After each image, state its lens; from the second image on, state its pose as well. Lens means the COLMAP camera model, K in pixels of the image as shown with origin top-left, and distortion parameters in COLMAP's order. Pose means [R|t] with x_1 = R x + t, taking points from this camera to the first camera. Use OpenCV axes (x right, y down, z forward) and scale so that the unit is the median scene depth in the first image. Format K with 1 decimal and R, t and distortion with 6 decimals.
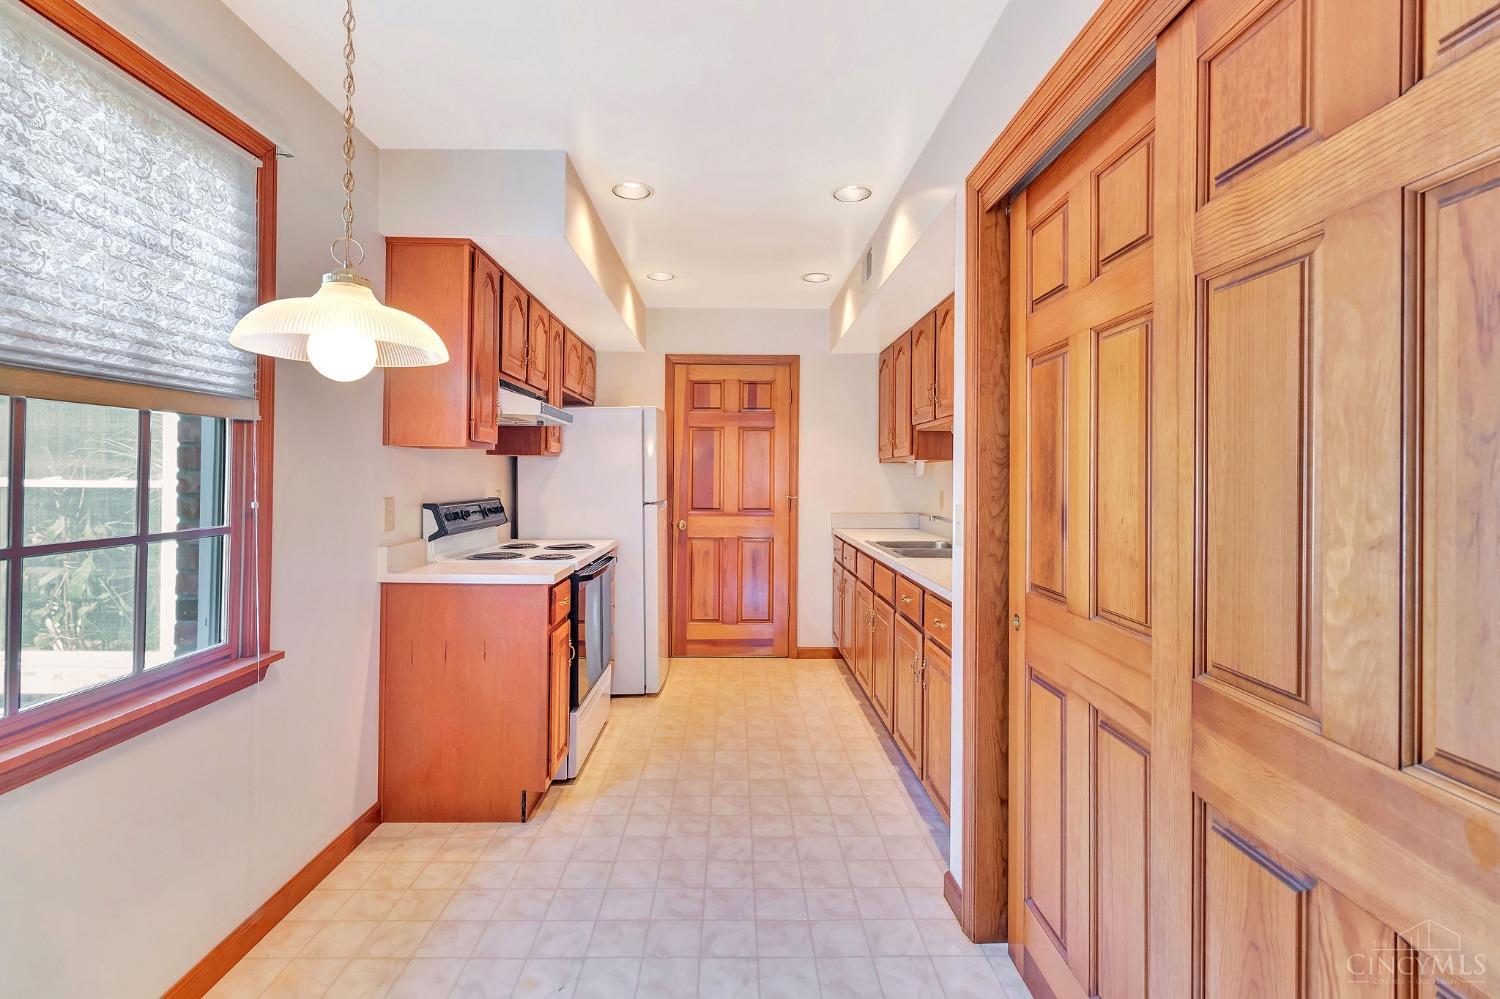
lens RADIAL K [[696.4, 0, 752.4], [0, 696.4, 483.4], [0, 0, 1]] dist [0.000370, 0.000084]
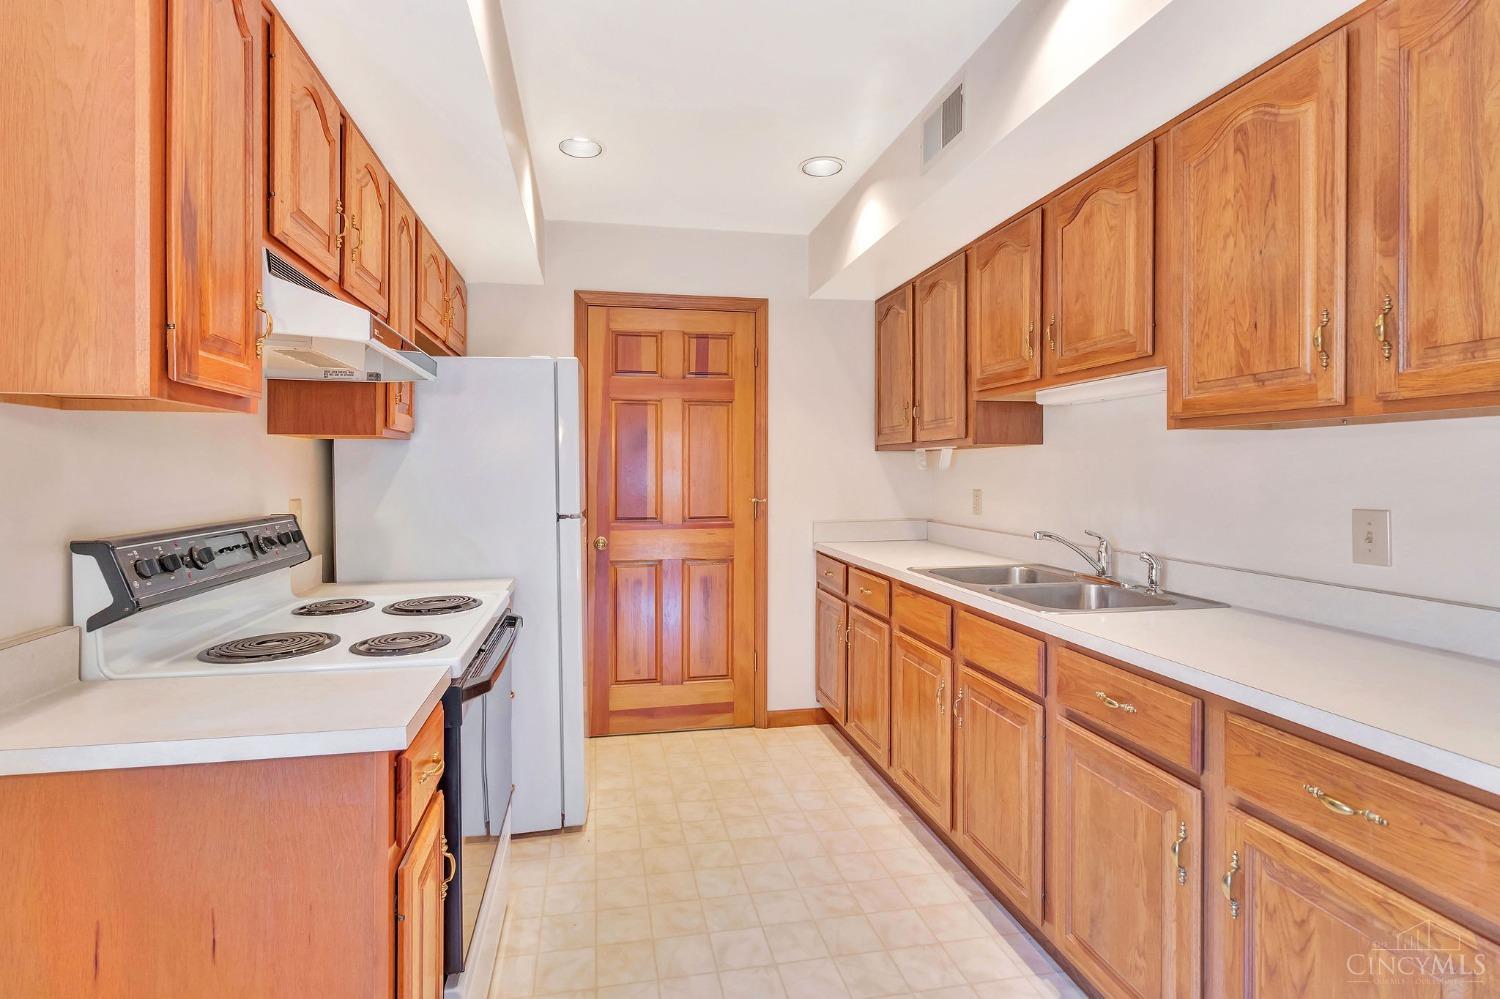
lens RADIAL K [[693.3, 0, 723.0], [0, 693.3, 478.6], [0, 0, 1]] dist [0.001268, 0.000334]
pose [[0.987579, -0.010185, 0.156795, -0.106706], [0.010017, 0.999948, 0.001862, -0.004108], [-0.156806, -0.000268, 0.987629, 0.373816]]
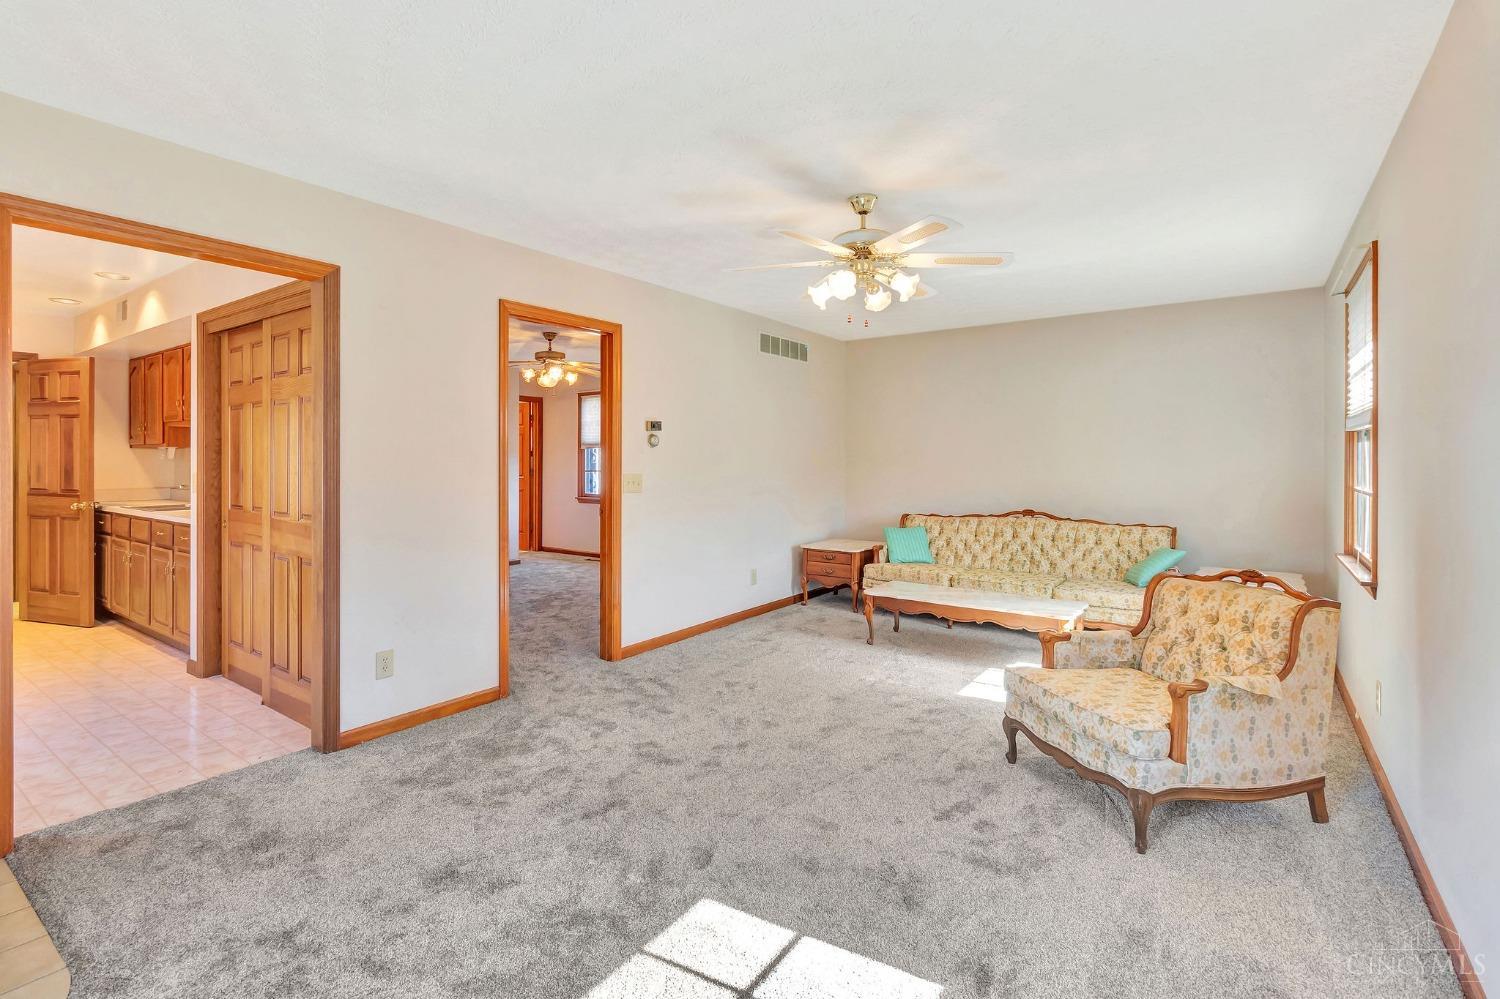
lens RADIAL K [[693.3, 0, 723.0], [0, 693.3, 478.6], [0, 0, 1]] dist [0.001268, 0.000334]
pose [[0.616321, -0.006923, 0.787465, -0.170309], [-0.001627, 0.999948, 0.010064, 0.013344], [-0.787494, -0.007484, 0.616277, -0.718867]]
